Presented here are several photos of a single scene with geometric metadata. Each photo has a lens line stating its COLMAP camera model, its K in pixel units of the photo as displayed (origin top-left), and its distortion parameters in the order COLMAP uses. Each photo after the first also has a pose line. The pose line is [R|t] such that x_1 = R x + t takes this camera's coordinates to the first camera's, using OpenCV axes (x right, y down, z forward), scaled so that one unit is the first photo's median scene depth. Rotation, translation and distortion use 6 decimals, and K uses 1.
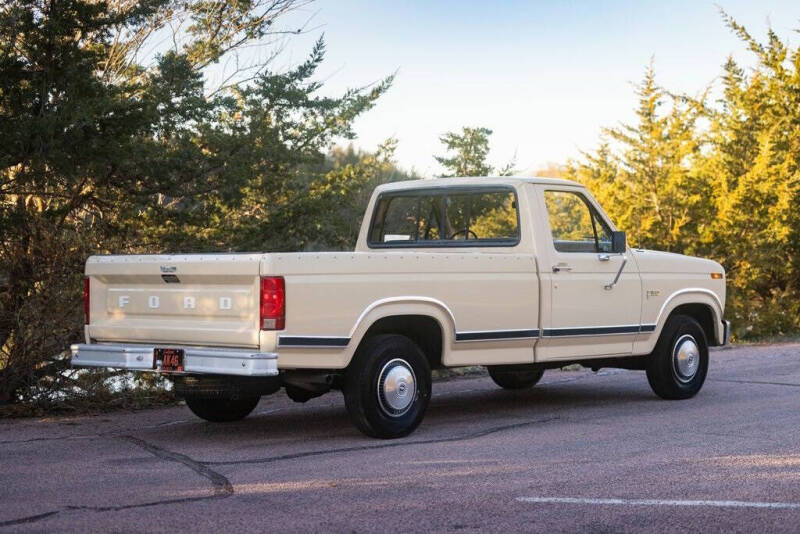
lens RADIAL K [[1775.1, 0, 400.0], [0, 1775.1, 267.0], [0, 0, 1]] dist [-0.011345, -0.245246]
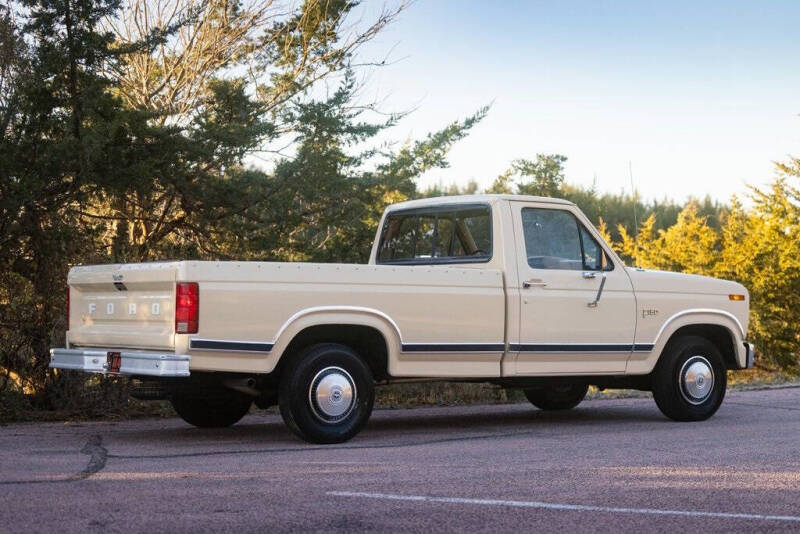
lens RADIAL K [[1757.1, 0, 400.0], [0, 1757.1, 267.0], [0, 0, 1]] dist [-0.045415, 0.036433]
pose [[0.975630, 0.005811, -0.219345, 0.238610], [-0.012550, 0.999491, -0.029341, 0.021356], [0.219063, 0.031379, 0.975206, 0.009108]]
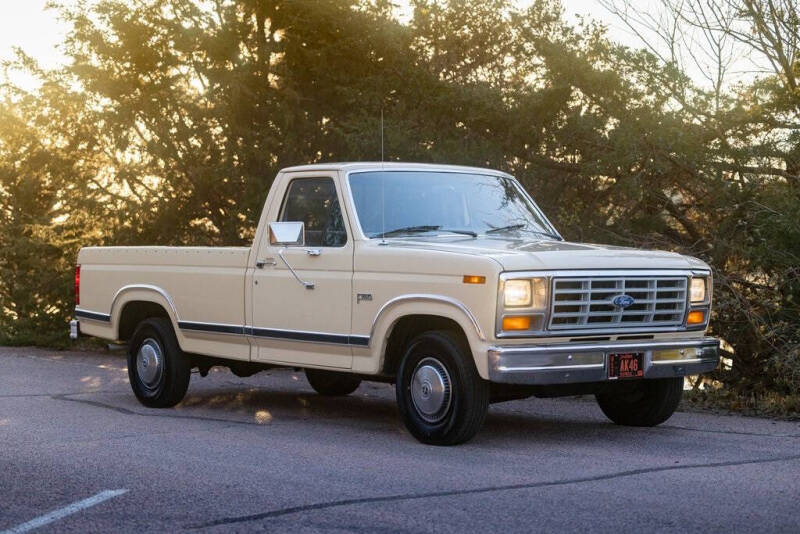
lens RADIAL K [[1618.4, 0, 433.5], [0, 1618.4, 267.4], [0, 0, 1]] dist [-0.057235, -0.118889]
pose [[-0.145217, 0.005181, -0.989386, 0.918210], [-0.016591, 0.999833, 0.007671, -0.004900], [0.989261, 0.017529, -0.145107, 1.220432]]
